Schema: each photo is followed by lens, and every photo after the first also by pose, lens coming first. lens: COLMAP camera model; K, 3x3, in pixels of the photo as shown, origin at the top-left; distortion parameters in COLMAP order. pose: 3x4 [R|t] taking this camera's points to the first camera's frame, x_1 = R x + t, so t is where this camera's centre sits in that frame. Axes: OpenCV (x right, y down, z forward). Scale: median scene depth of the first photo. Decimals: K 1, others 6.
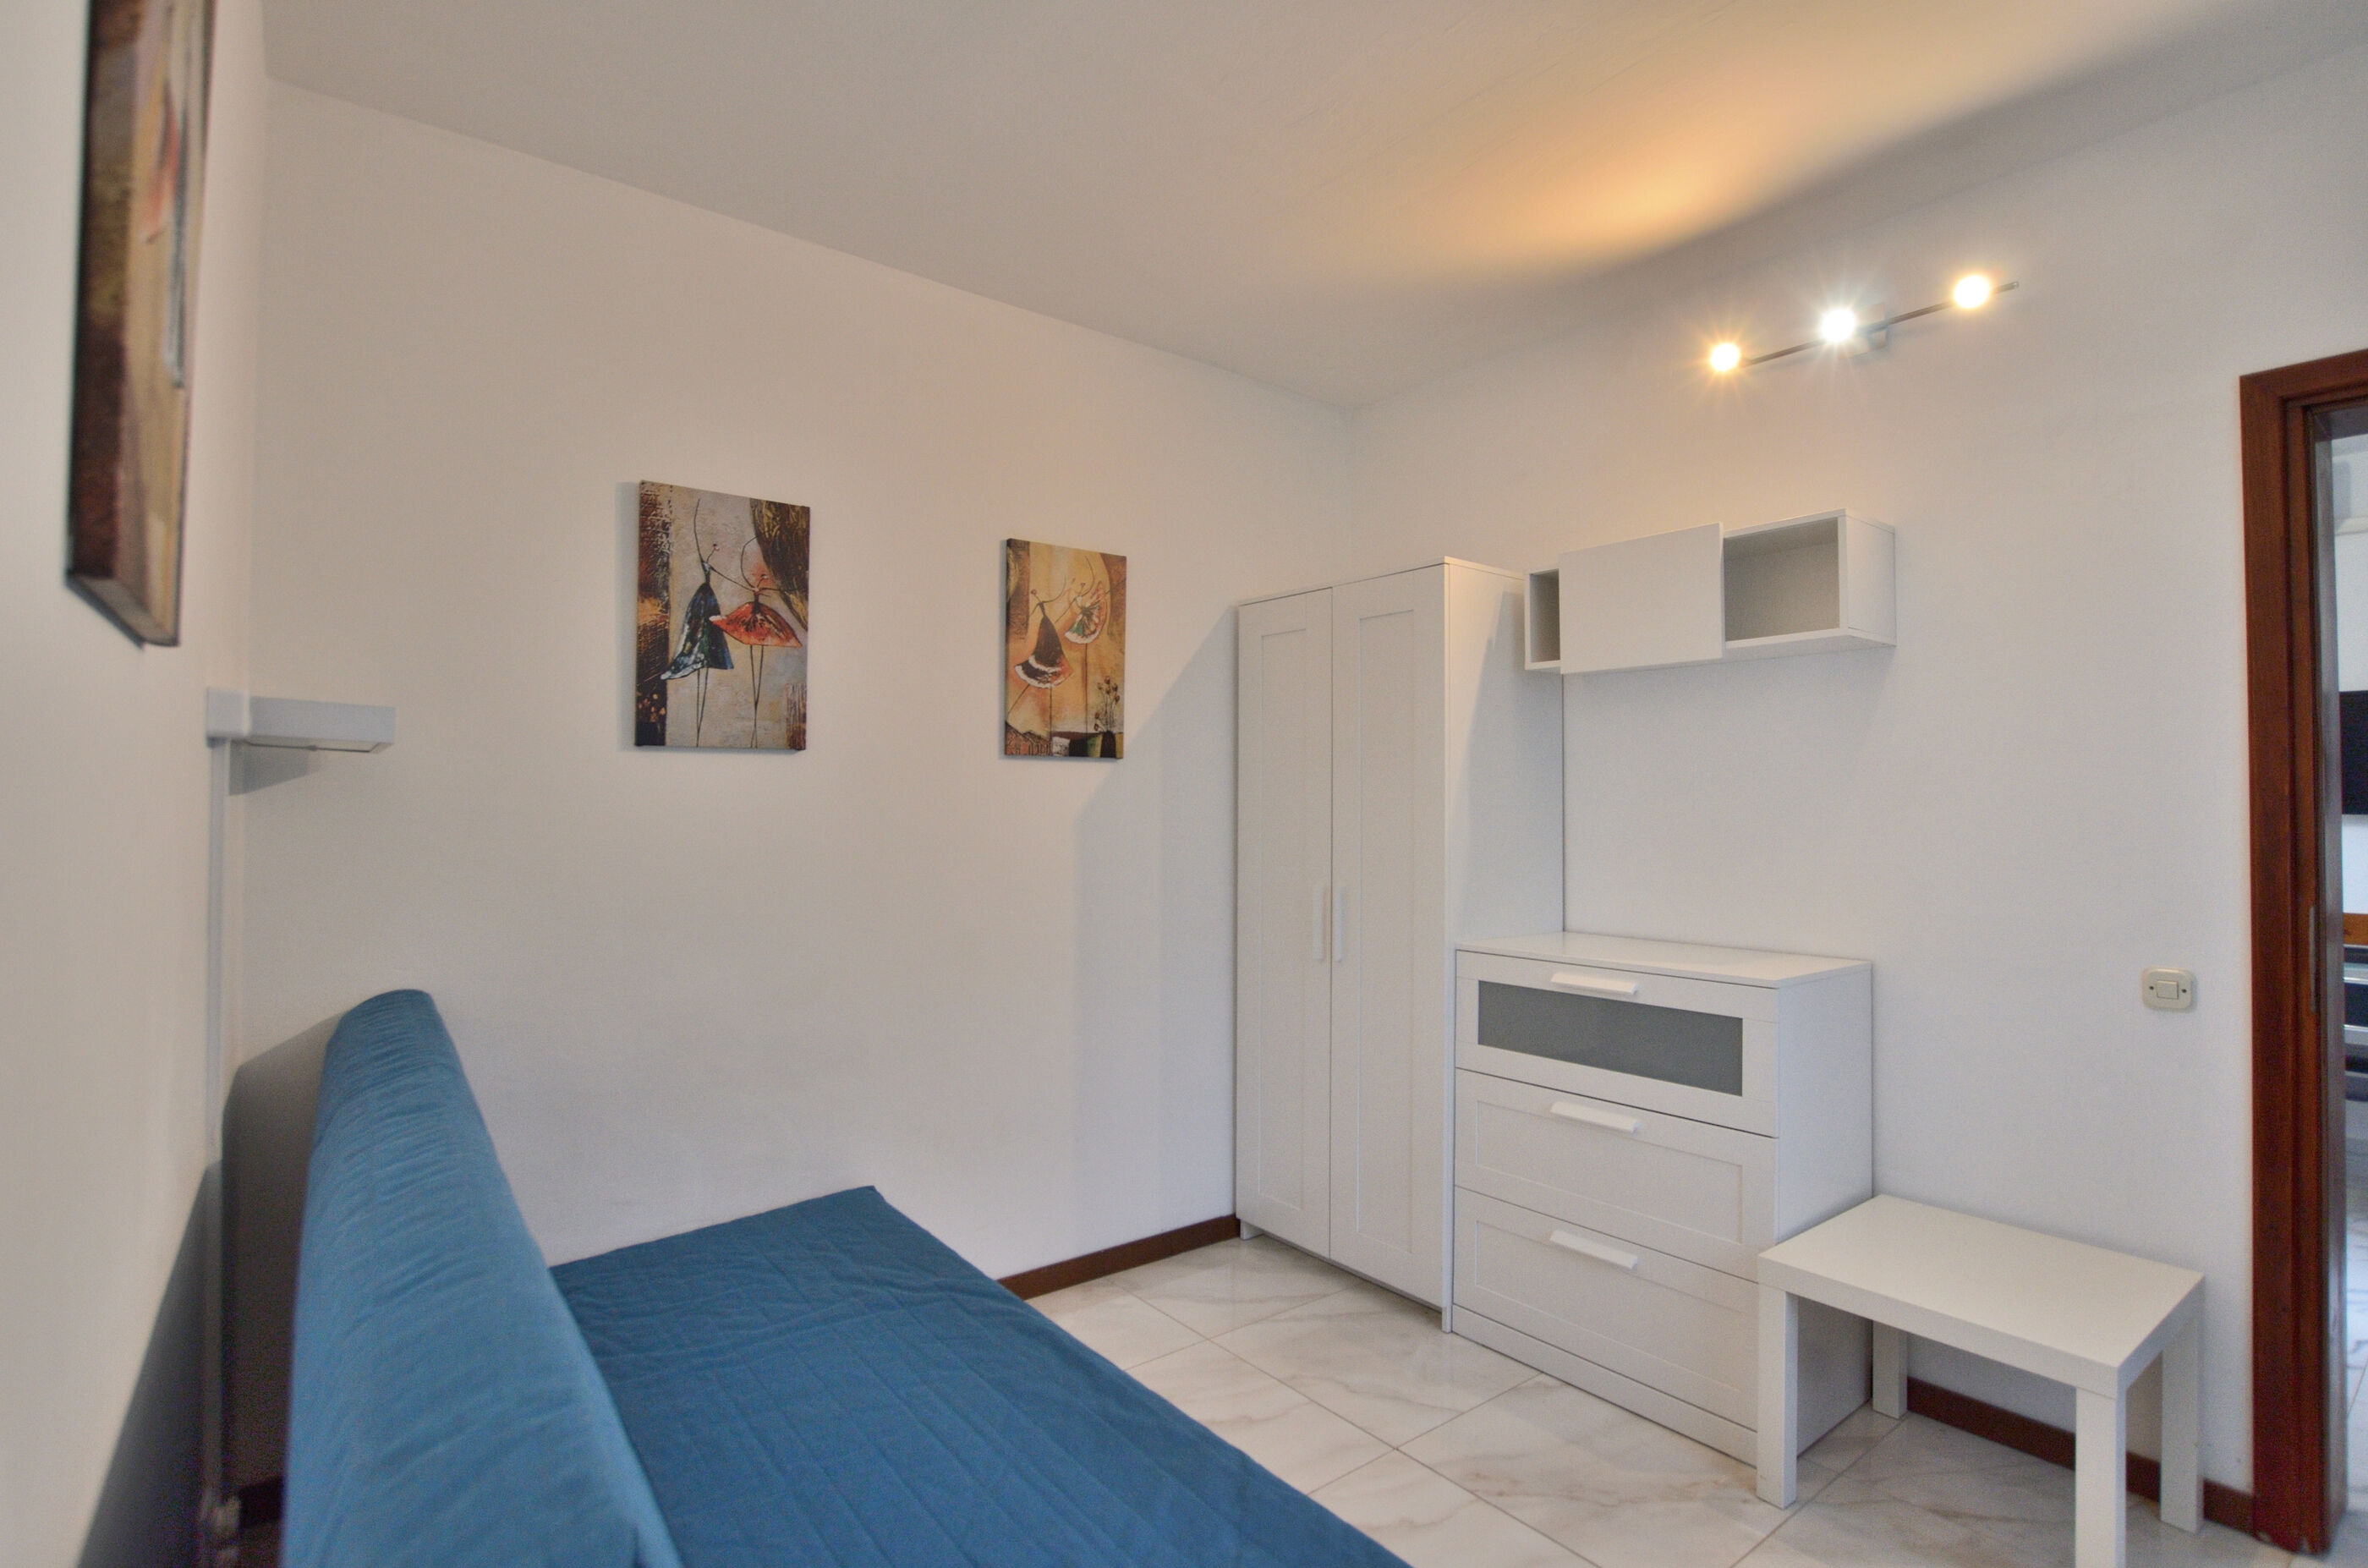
lens RADIAL K [[1132.7, 0, 1199.8], [0, 1132.7, 784.8], [0, 0, 1]] dist [-0.028281, -0.000078]
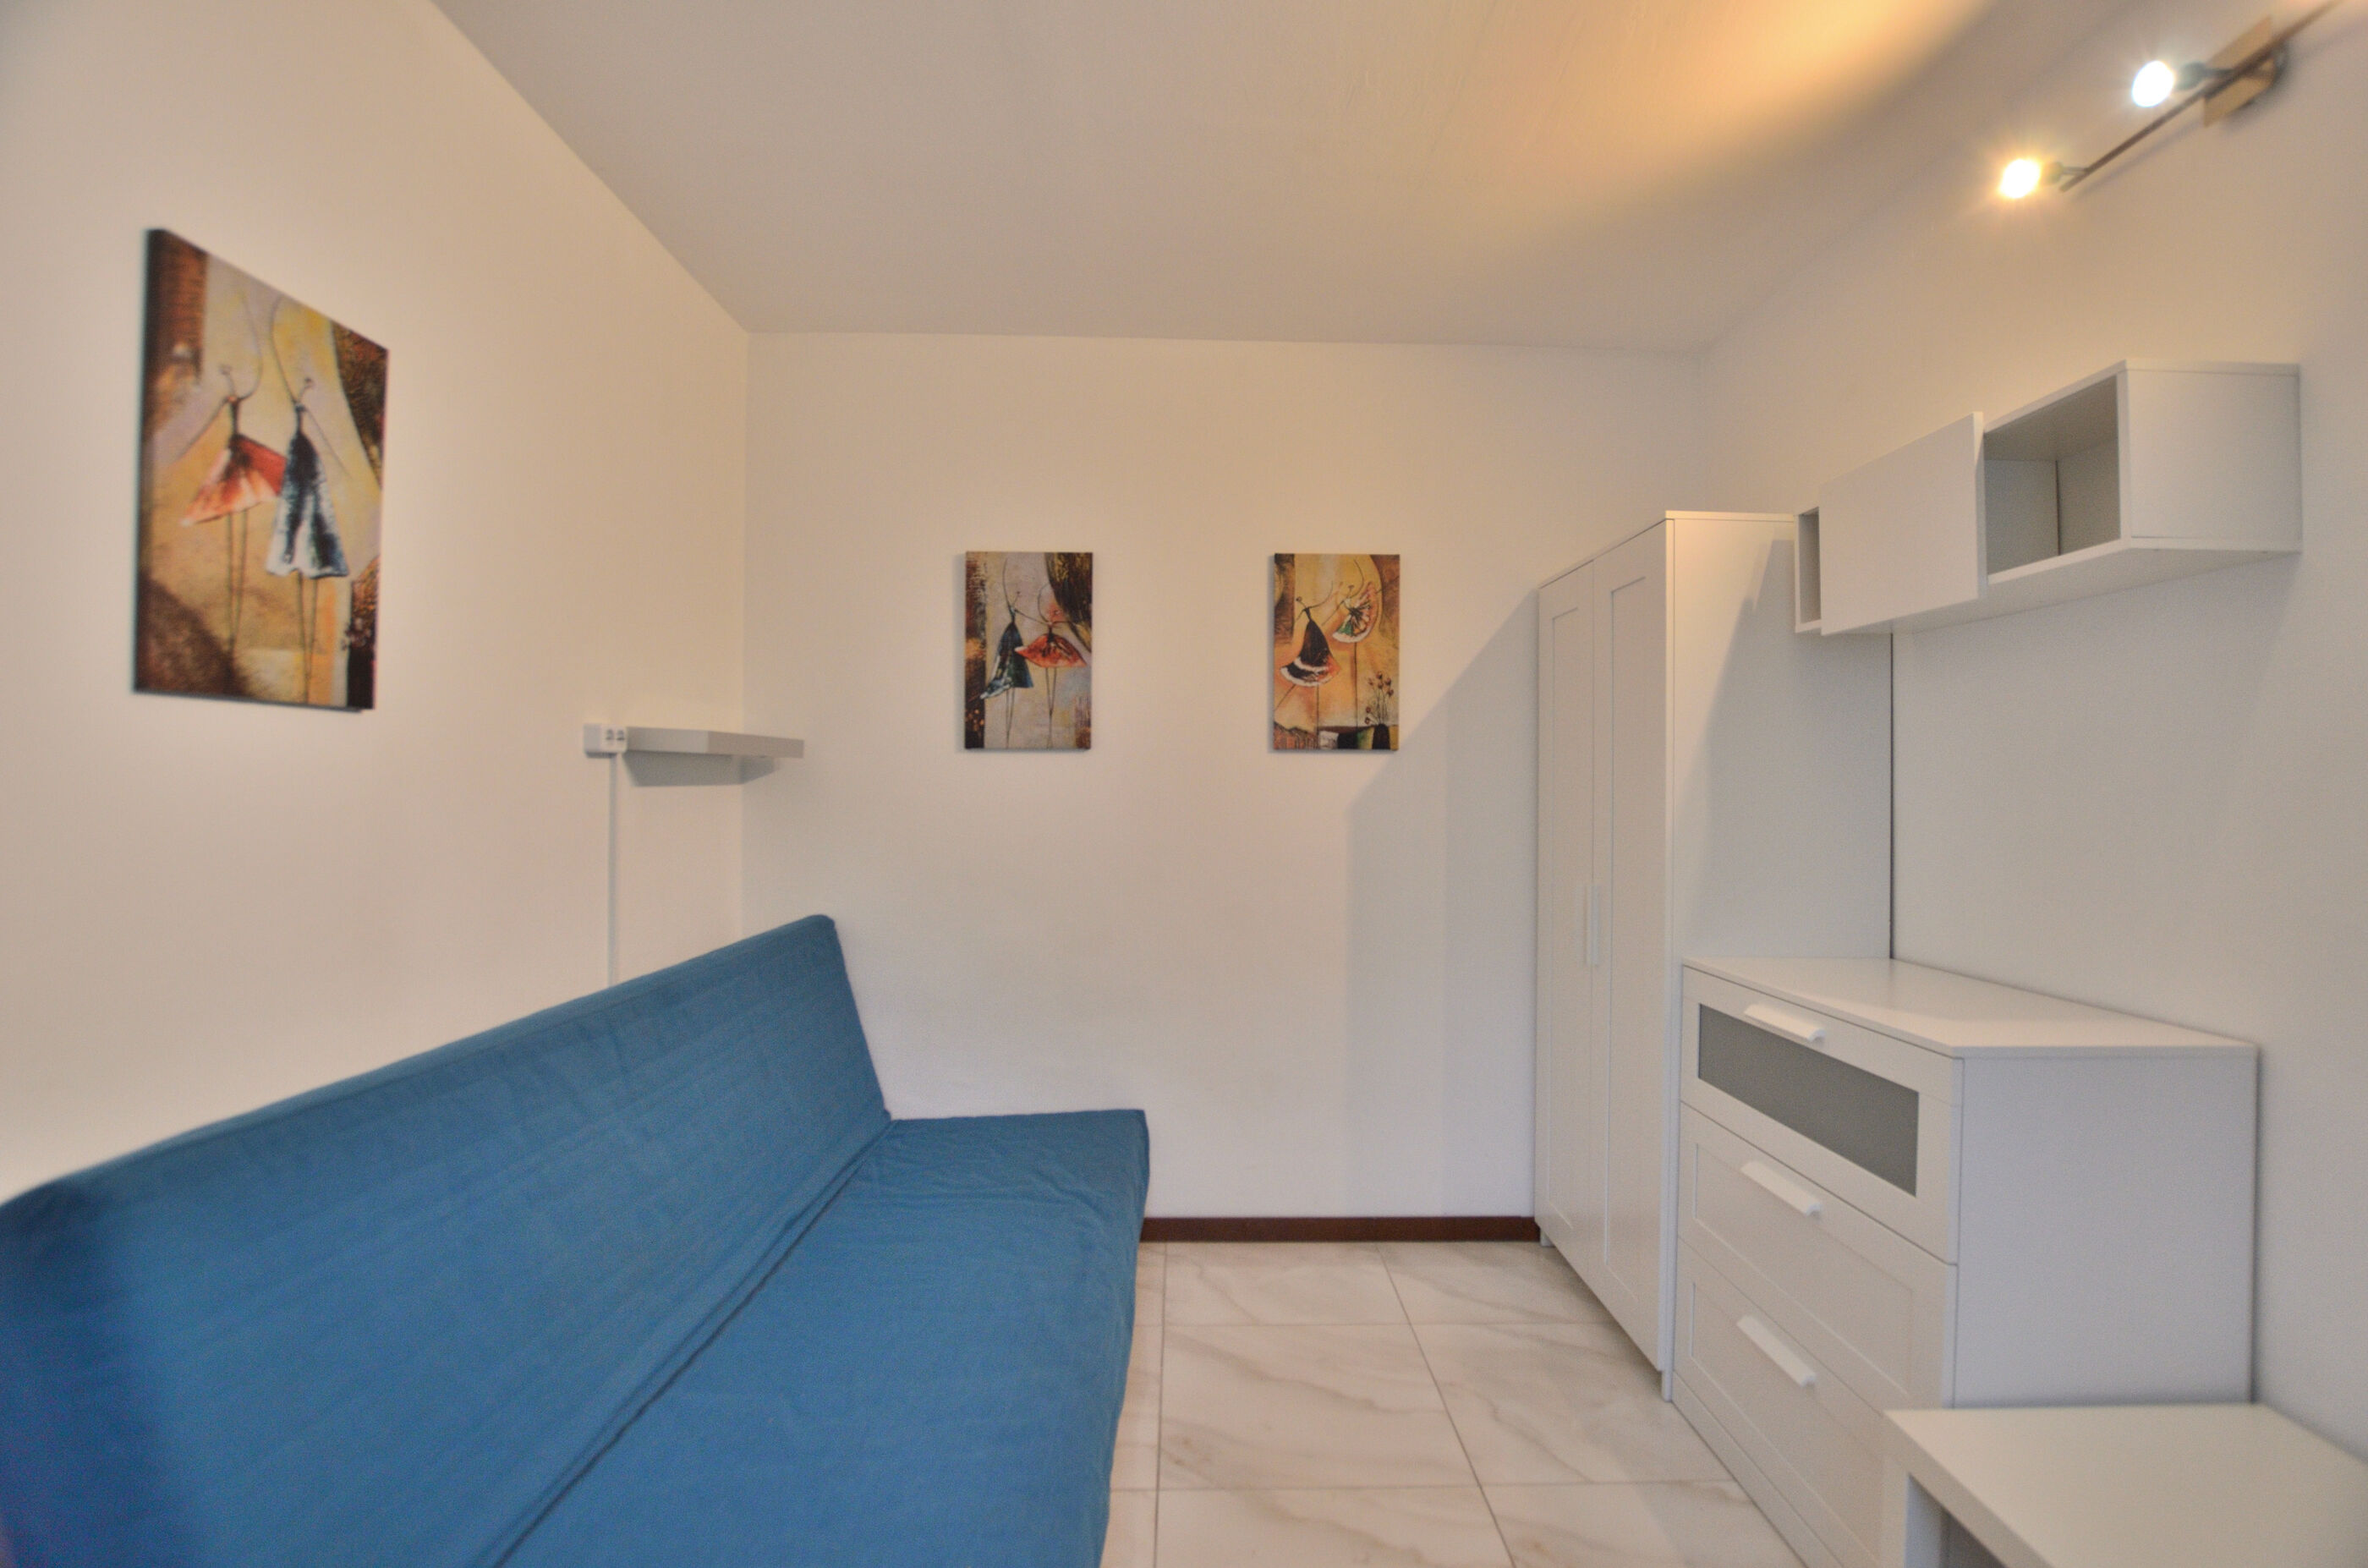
lens RADIAL K [[1043.0, 0, 1195.9], [0, 1043.0, 784.6], [0, 0, 1]] dist [-0.029869, 0.003508]
pose [[0.797000, 0.001076, -0.603979, 0.438911], [0.004892, 0.999954, 0.008237, -0.000323], [0.603960, -0.009519, 0.796958, 0.156486]]
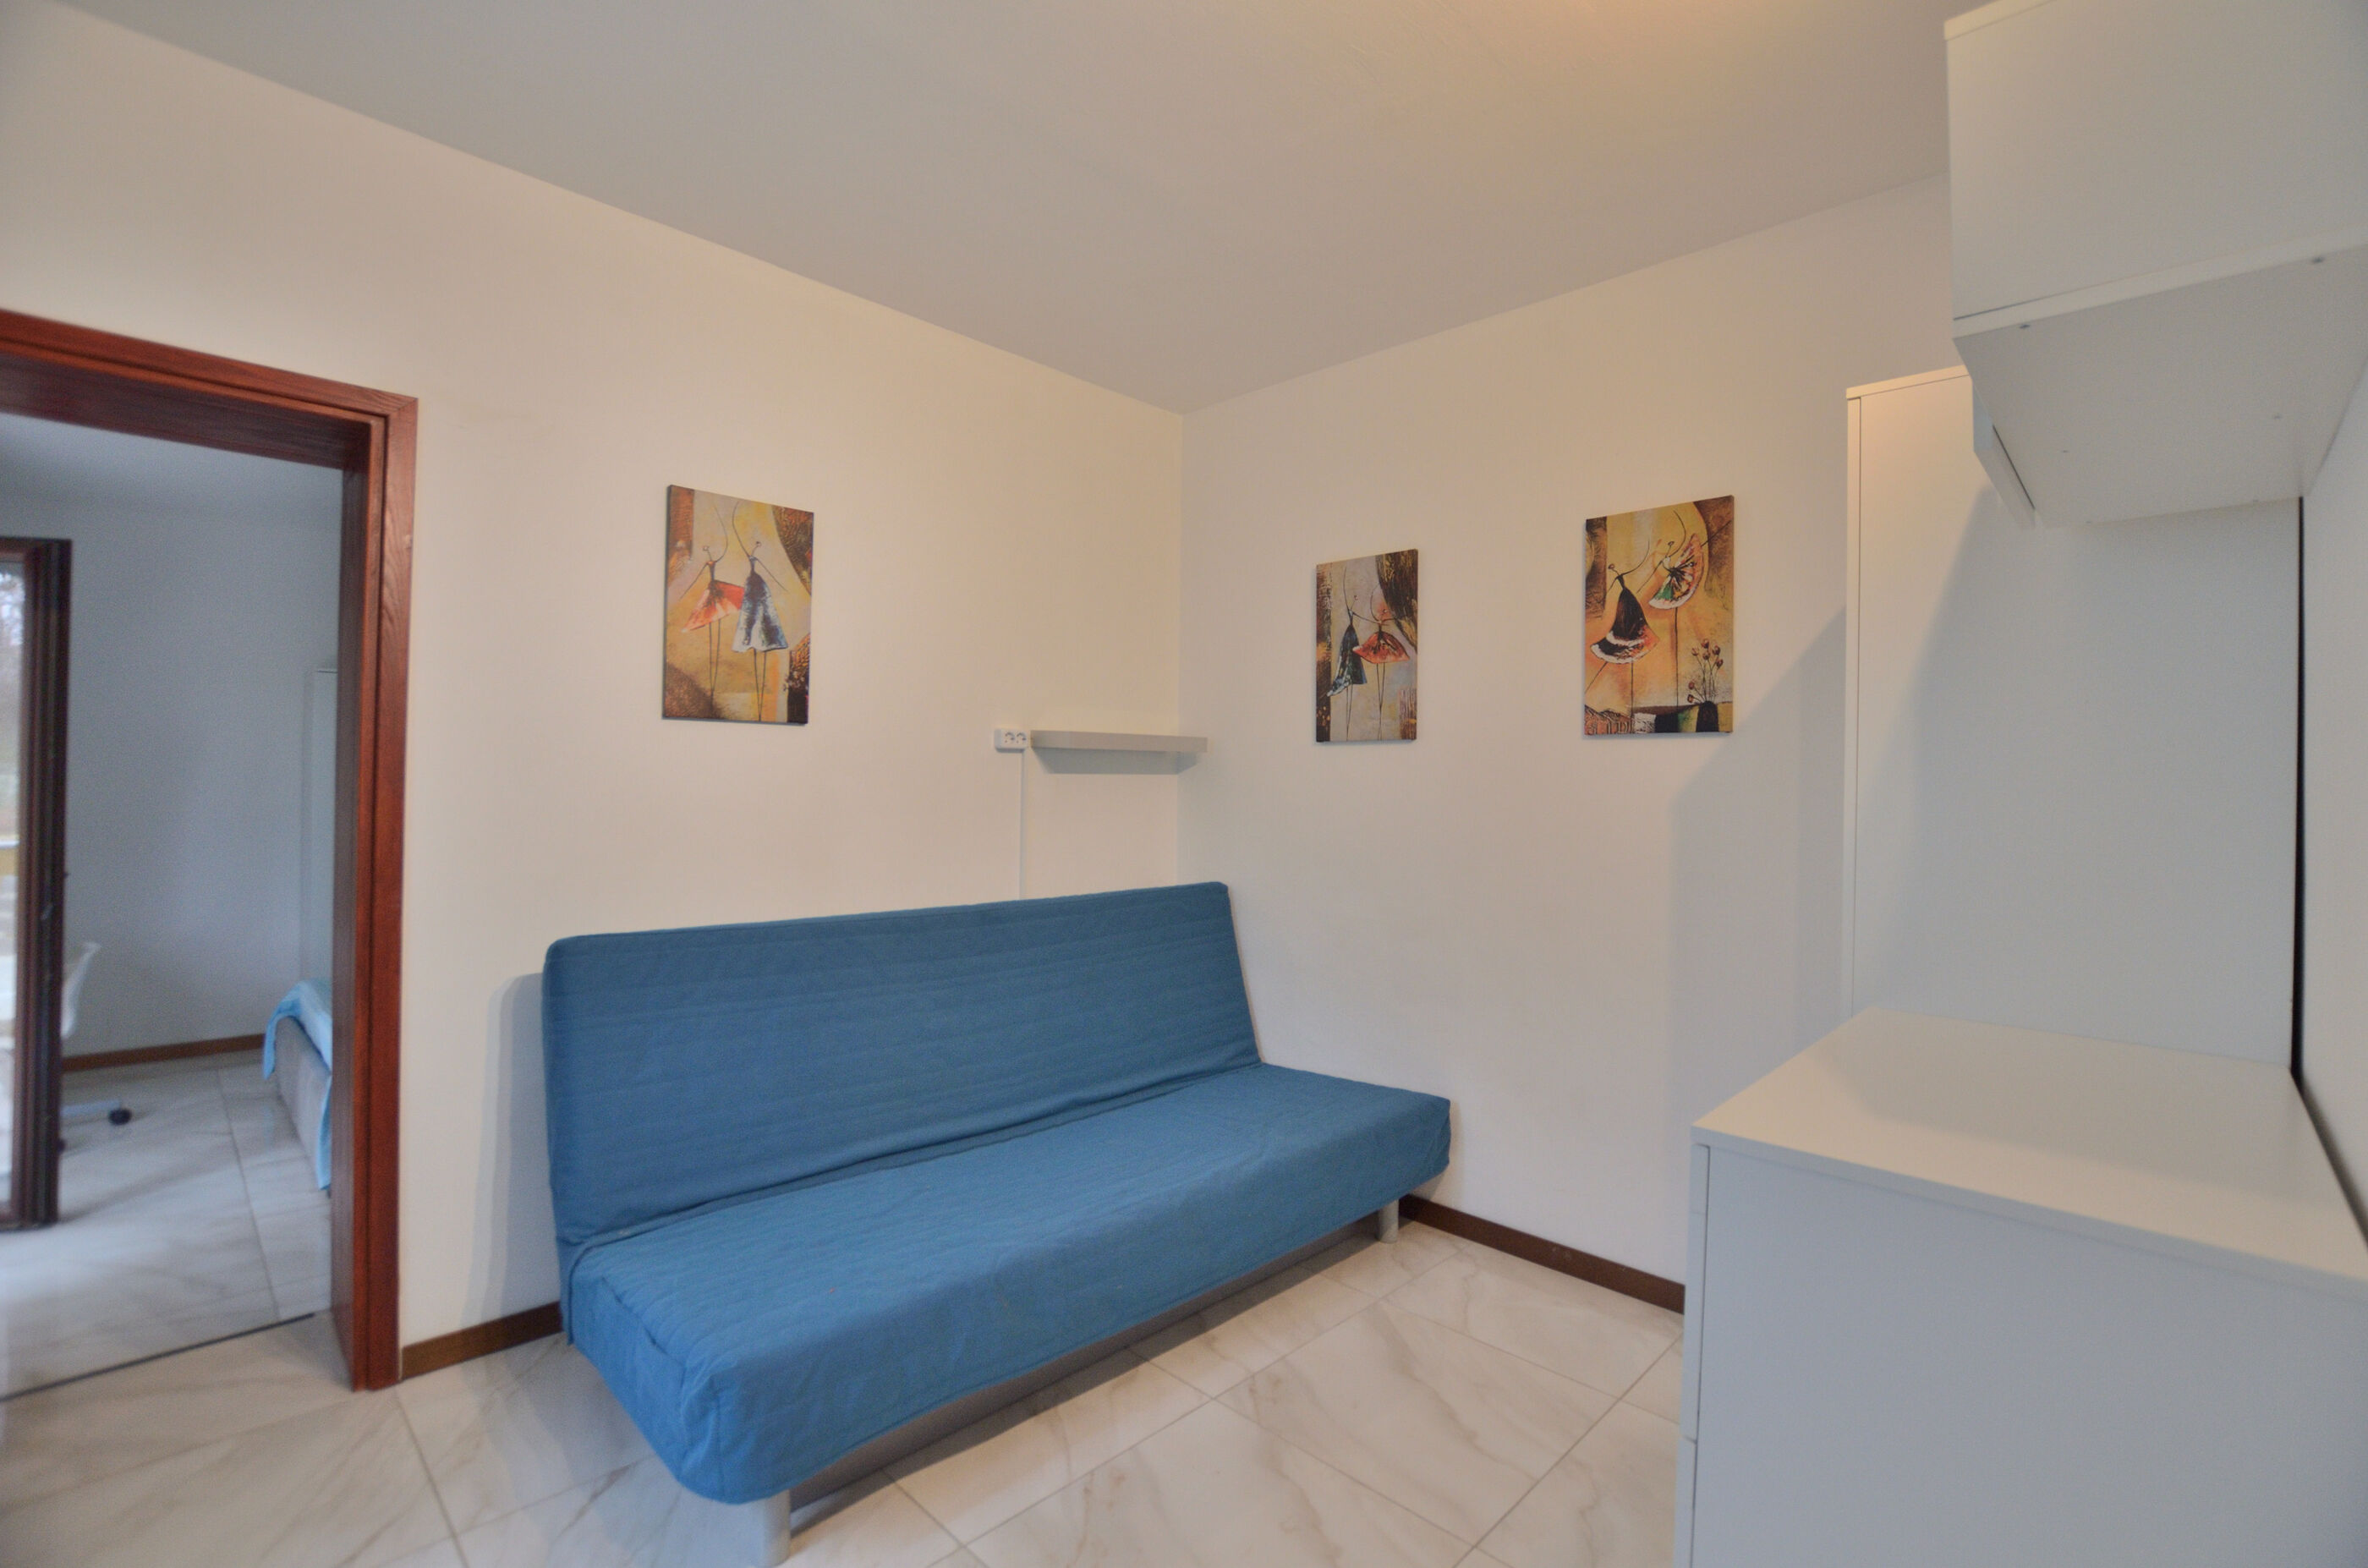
lens RADIAL K [[1043.0, 0, 1207.6], [0, 1043.0, 785.5], [0, 0, 1]] dist [-0.029869, 0.003508]
pose [[0.136520, 0.002579, -0.990634, 0.794022], [-0.000110, 0.999997, 0.002588, 0.018345], [0.990637, -0.000244, 0.136520, 0.612893]]
